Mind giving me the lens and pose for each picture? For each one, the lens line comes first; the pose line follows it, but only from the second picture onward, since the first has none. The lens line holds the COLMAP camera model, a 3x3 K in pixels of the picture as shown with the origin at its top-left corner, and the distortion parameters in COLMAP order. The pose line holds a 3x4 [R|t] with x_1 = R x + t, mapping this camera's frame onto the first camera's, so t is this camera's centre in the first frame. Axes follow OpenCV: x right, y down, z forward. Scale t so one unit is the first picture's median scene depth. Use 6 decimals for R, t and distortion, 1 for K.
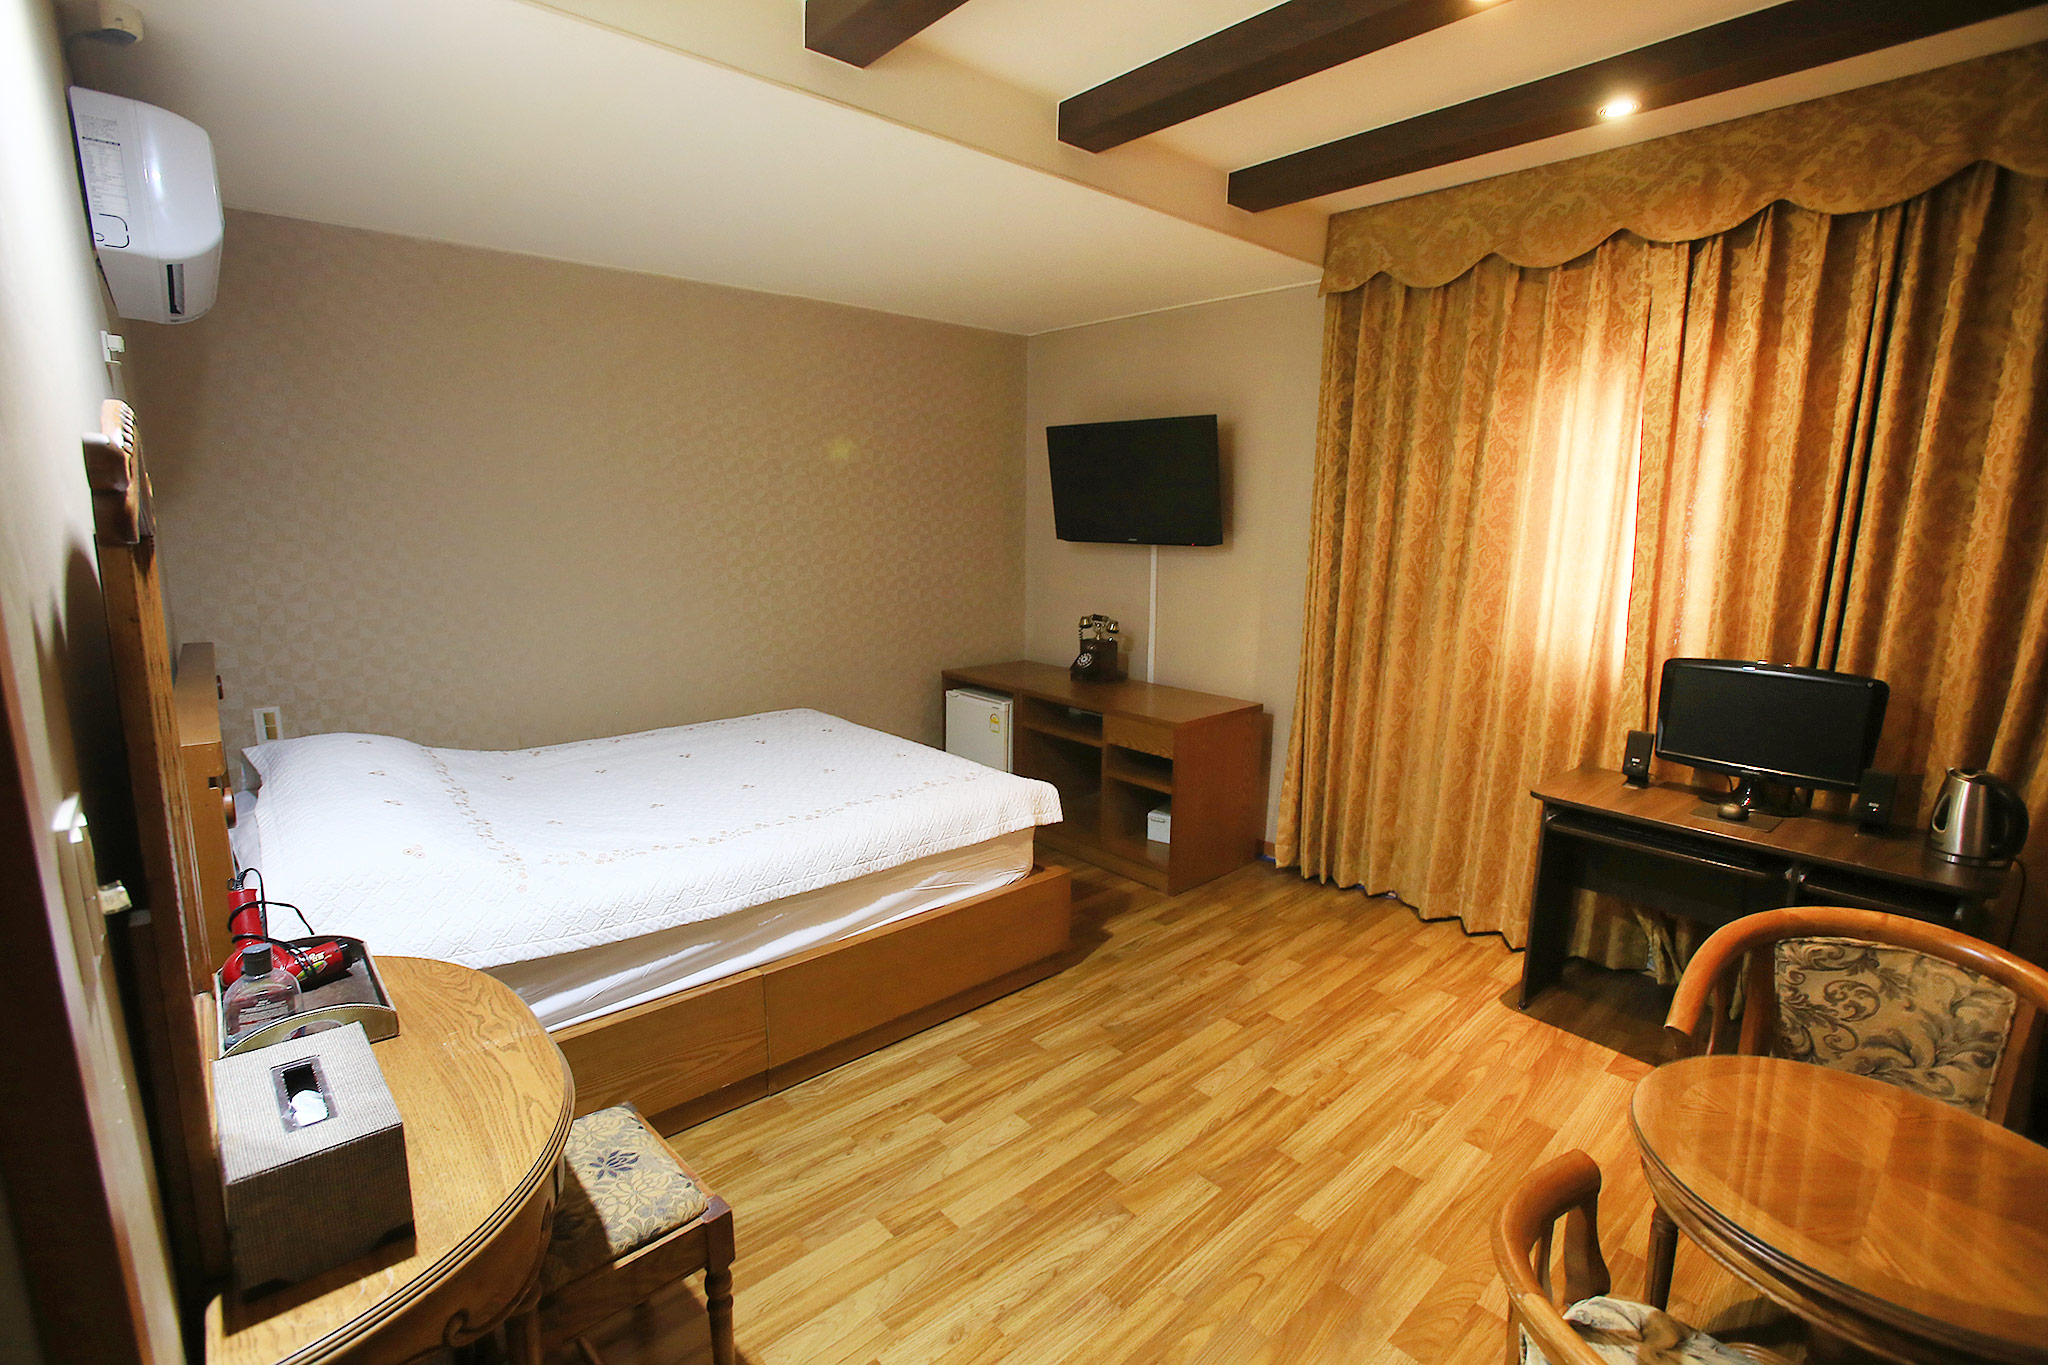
lens RADIAL K [[938.4, 0, 1027.1], [0, 938.4, 687.0], [0, 0, 1]] dist [-0.032905, 0.000609]
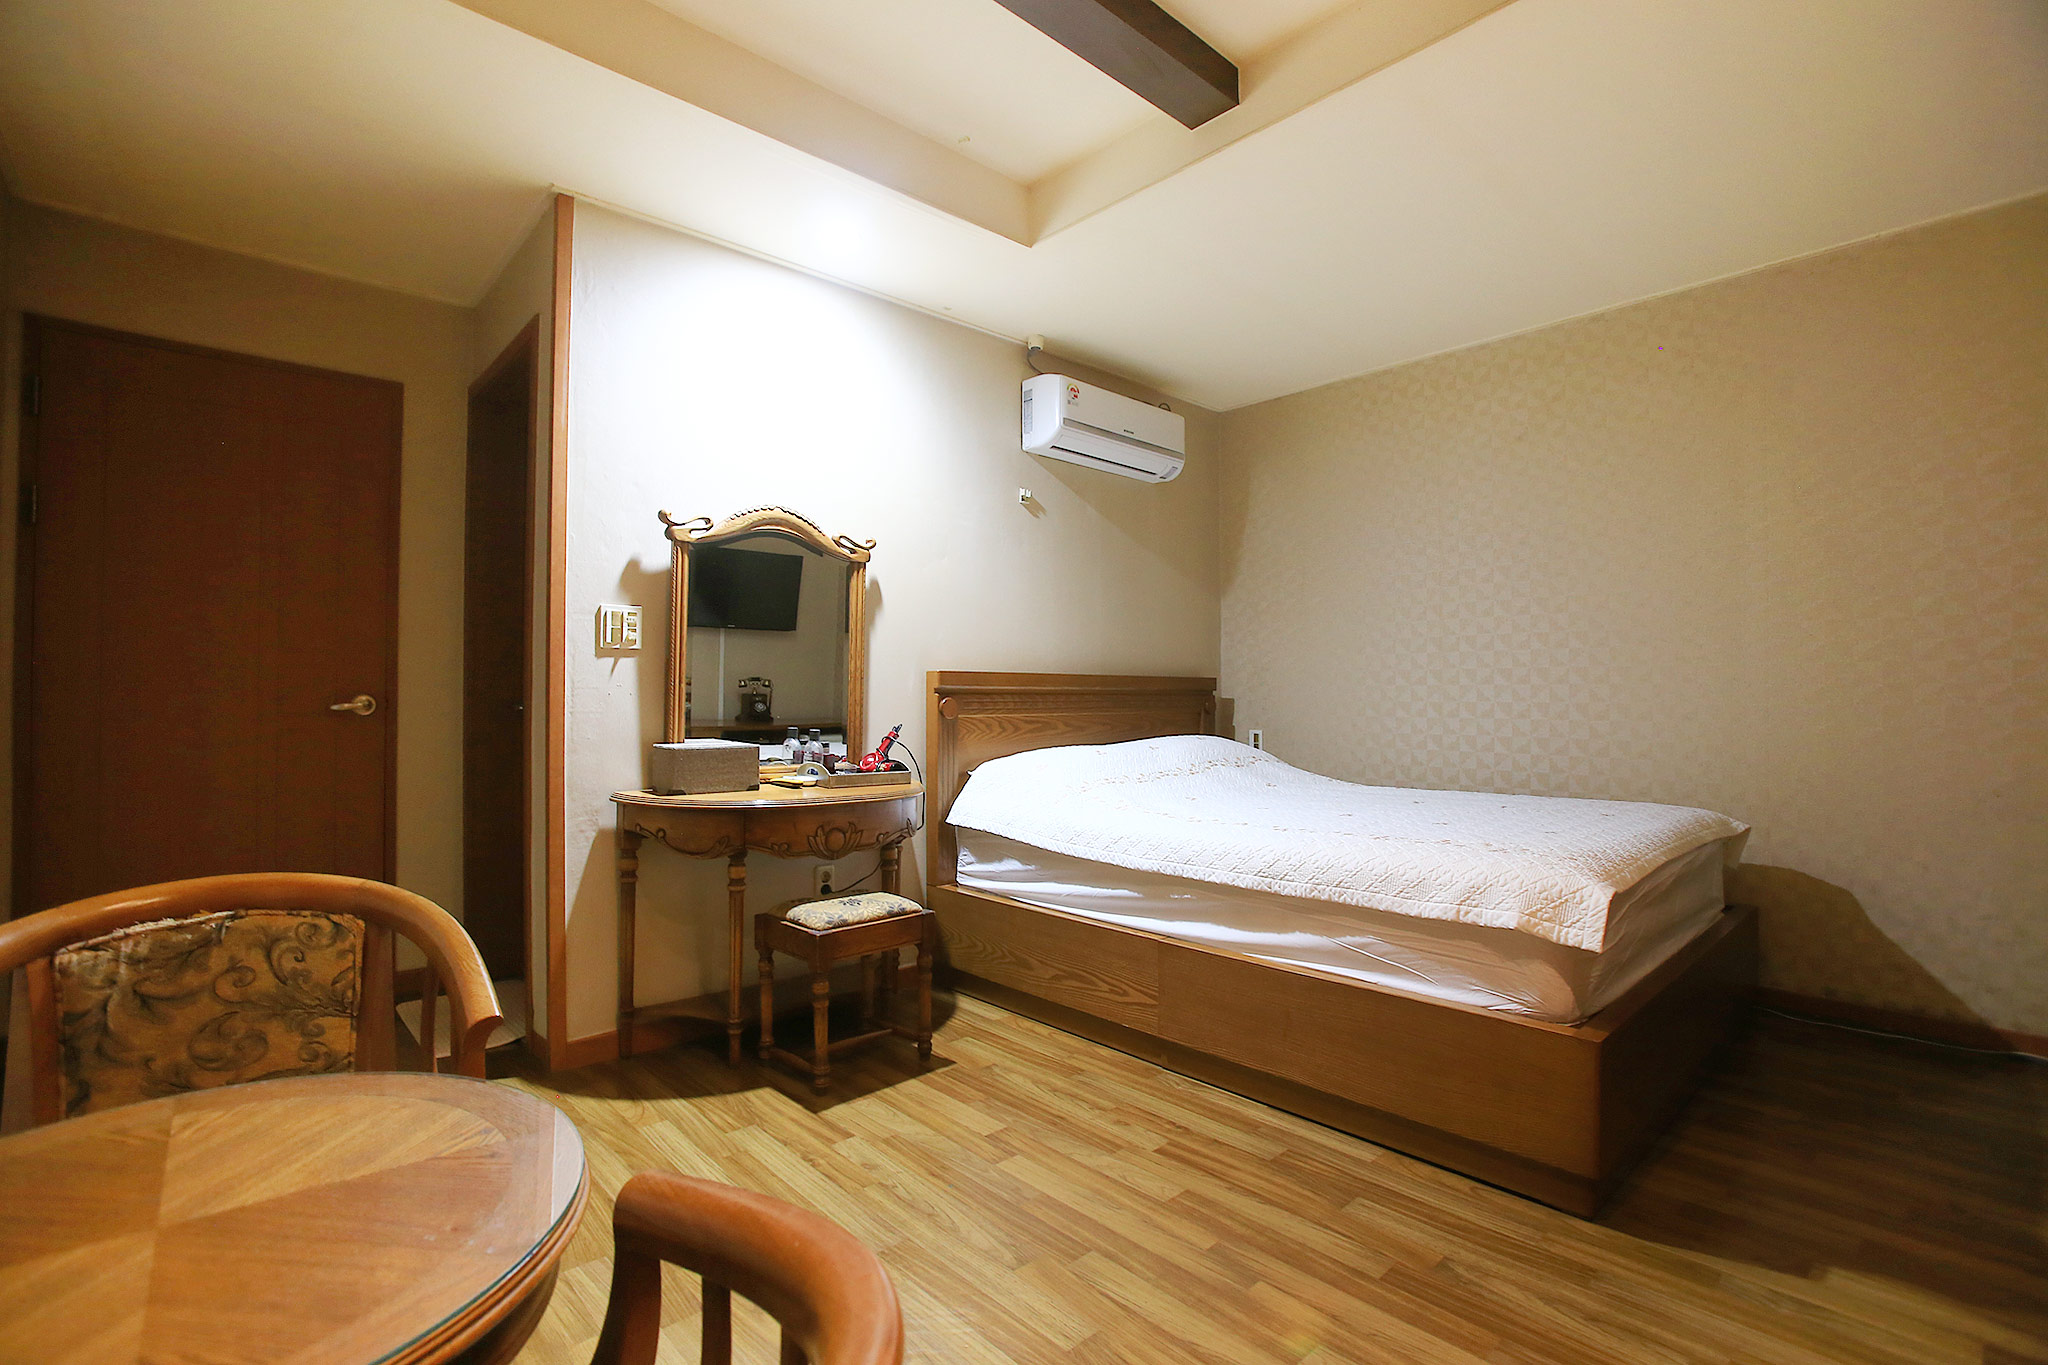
lens RADIAL K [[938.4, 0, 1027.4], [0, 938.4, 687.4], [0, 0, 1]] dist [-0.032905, 0.000609]
pose [[0.002168, -0.033220, -0.999446, 0.758583], [-0.180746, 0.982974, -0.033065, 0.076903], [0.983527, 0.180717, -0.003873, 0.744854]]
